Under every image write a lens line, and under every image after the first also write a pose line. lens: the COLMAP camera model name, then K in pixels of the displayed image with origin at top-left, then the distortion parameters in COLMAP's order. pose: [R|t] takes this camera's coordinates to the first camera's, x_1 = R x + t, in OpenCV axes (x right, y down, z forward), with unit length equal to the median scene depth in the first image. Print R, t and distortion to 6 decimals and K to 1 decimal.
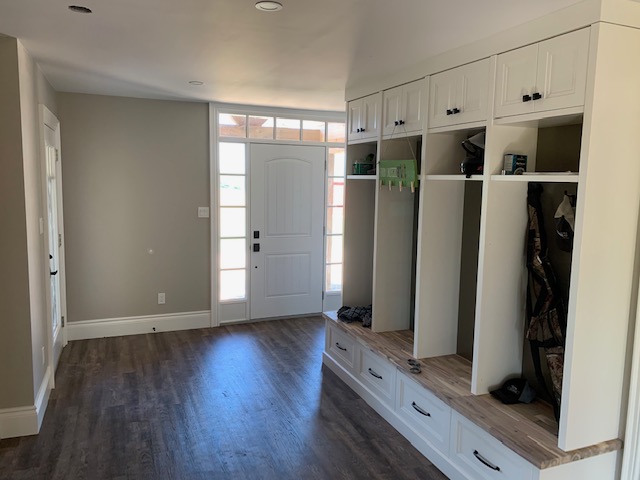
lens RADIAL K [[484.9, 0, 320.1], [0, 484.9, 239.1], [0, 0, 1]] dist [0.031600, -0.006085]
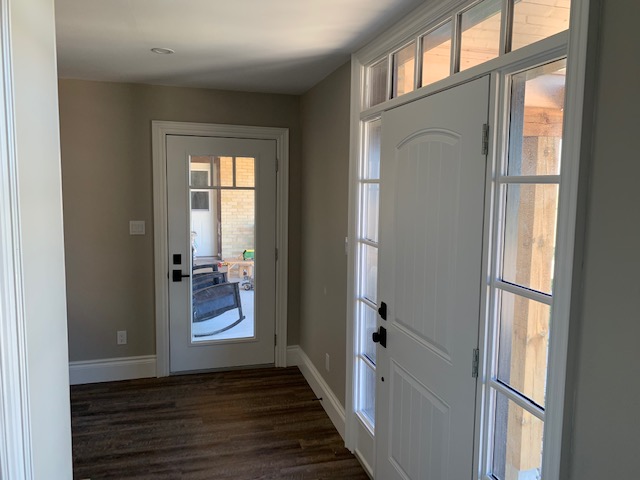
lens RADIAL K [[484.9, 0, 320.7], [0, 484.9, 238.3], [0, 0, 1]] dist [0.031600, -0.006085]
pose [[-0.118123, 0.095837, -0.988363, 0.436864], [-0.135953, 0.984398, 0.111701, -0.166278], [0.983648, 0.147566, -0.103251, 1.275801]]
